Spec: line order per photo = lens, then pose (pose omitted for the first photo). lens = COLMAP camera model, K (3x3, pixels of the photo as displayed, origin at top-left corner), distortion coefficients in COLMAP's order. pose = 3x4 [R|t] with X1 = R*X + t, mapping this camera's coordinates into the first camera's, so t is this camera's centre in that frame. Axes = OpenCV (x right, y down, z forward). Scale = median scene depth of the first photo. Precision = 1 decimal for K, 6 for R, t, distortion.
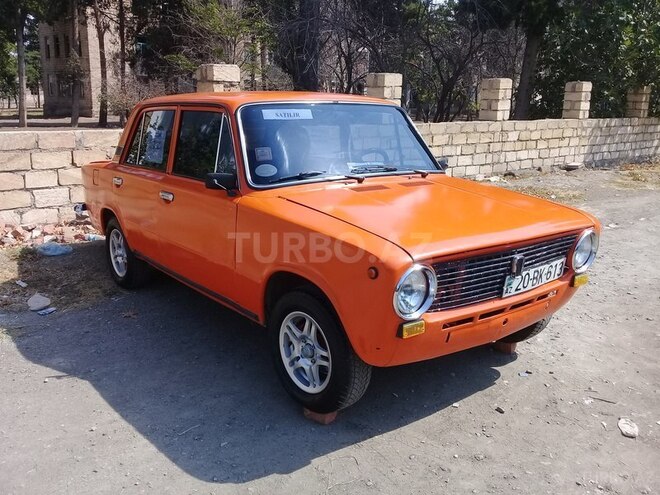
lens RADIAL K [[630.5, 0, 326.2], [0, 630.5, 244.5], [0, 0, 1]] dist [0.022643, 0.000000]
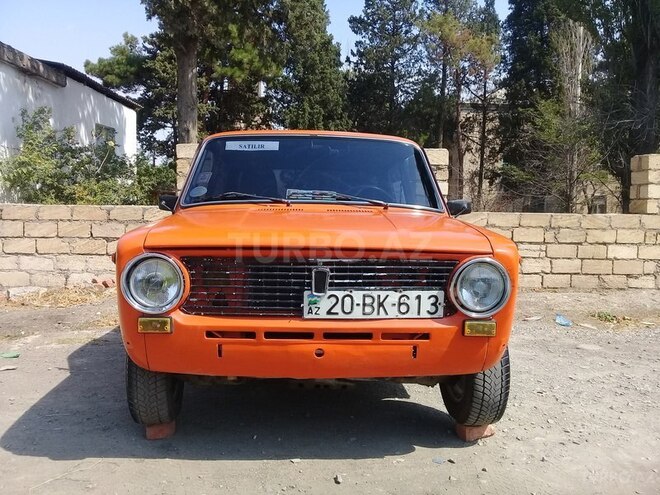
lens RADIAL K [[630.5, 0, 312.4], [0, 630.5, 227.6], [0, 0, 1]] dist [0.022643, 0.000000]
pose [[0.808378, 0.010621, -0.588569, 0.730621], [-0.139066, 0.974982, -0.173409, 0.104307], [0.572002, 0.222030, 0.789631, 0.314968]]
